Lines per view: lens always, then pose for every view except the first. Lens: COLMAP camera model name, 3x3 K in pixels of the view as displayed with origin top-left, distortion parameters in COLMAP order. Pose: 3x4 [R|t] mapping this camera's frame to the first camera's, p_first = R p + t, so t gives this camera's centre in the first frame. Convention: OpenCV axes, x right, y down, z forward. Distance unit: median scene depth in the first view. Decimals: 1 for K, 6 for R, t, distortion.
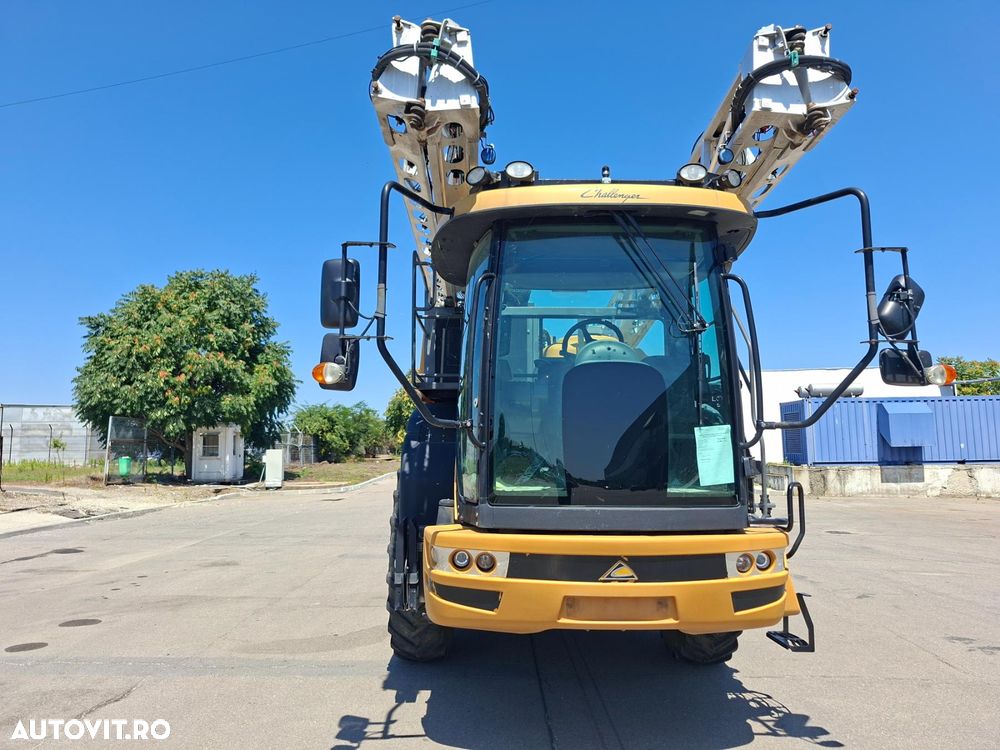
lens RADIAL K [[694.7, 0, 504.9], [0, 694.7, 374.9], [0, 0, 1]] dist [0.111152, -0.140859]
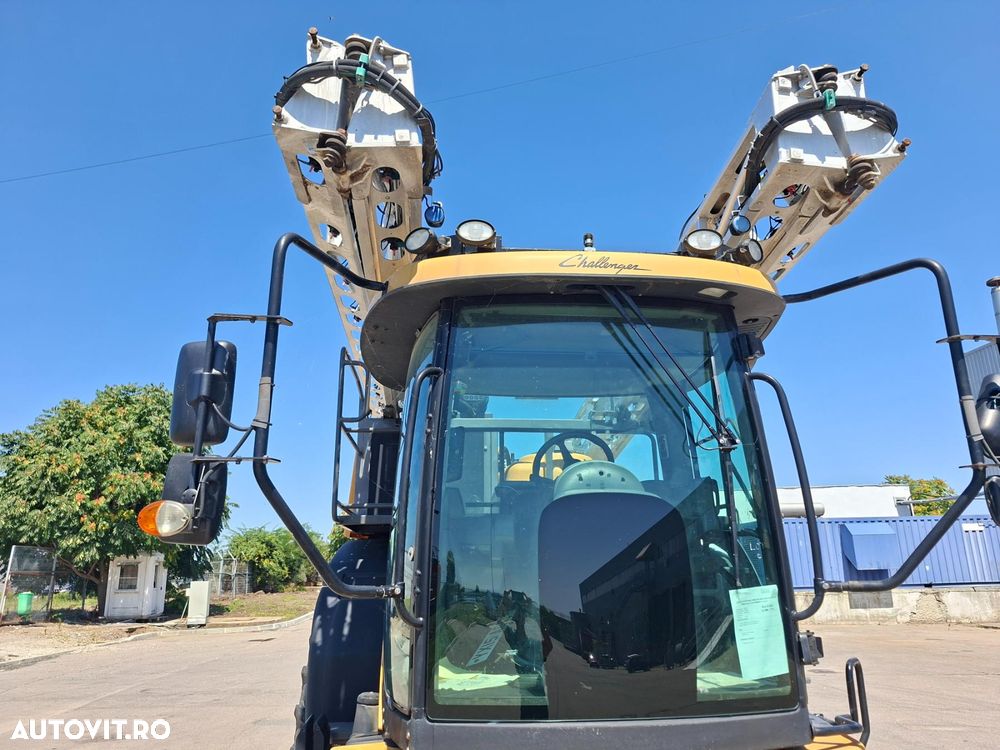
lens RADIAL K [[694.7, 0, 504.9], [0, 694.7, 374.9], [0, 0, 1]] dist [0.111152, -0.140859]
pose [[0.997835, 0.007092, 0.065388, 0.003859], [0.003853, 0.986160, -0.165753, -0.018471], [-0.065658, 0.165646, 0.983997, 0.281615]]
